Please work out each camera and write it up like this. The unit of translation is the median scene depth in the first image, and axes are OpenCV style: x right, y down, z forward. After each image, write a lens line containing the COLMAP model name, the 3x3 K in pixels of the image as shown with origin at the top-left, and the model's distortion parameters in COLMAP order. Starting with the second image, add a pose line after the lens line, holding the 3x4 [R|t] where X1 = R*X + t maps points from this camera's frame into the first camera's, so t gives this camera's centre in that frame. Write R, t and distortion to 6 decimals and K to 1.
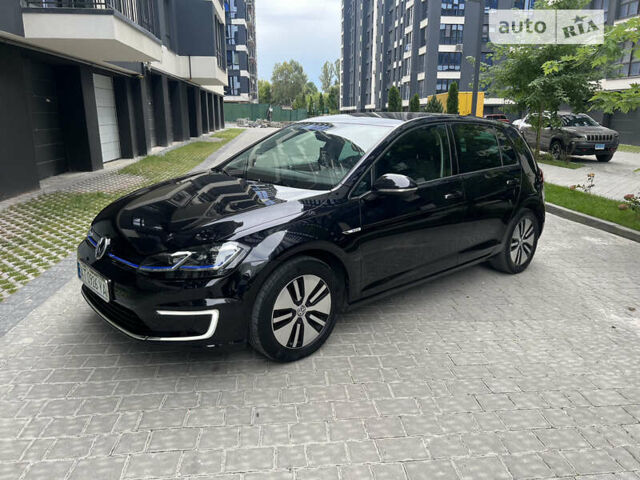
lens RADIAL K [[485.1, 0, 320.0], [0, 485.1, 240.0], [0, 0, 1]] dist [0.040071, -0.049558]
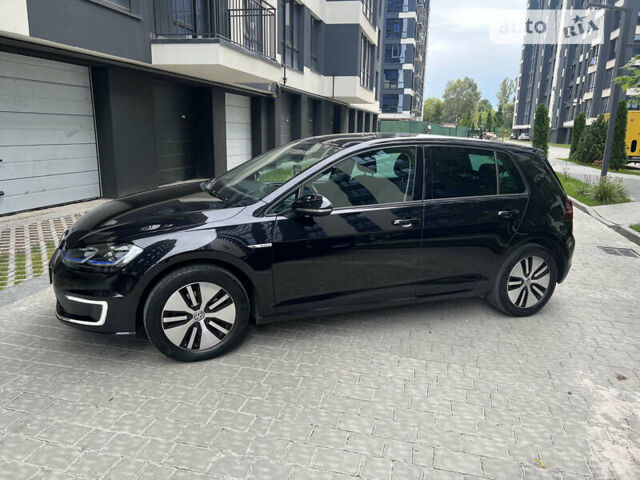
lens RADIAL K [[485.1, 0, 320.0], [0, 485.1, 240.0], [0, 0, 1]] dist [0.040071, -0.049558]
pose [[0.940110, 0.092958, -0.327952, 0.325132], [-0.103772, 0.994479, -0.015590, -0.017727], [0.324692, 0.048688, 0.944566, 0.042287]]
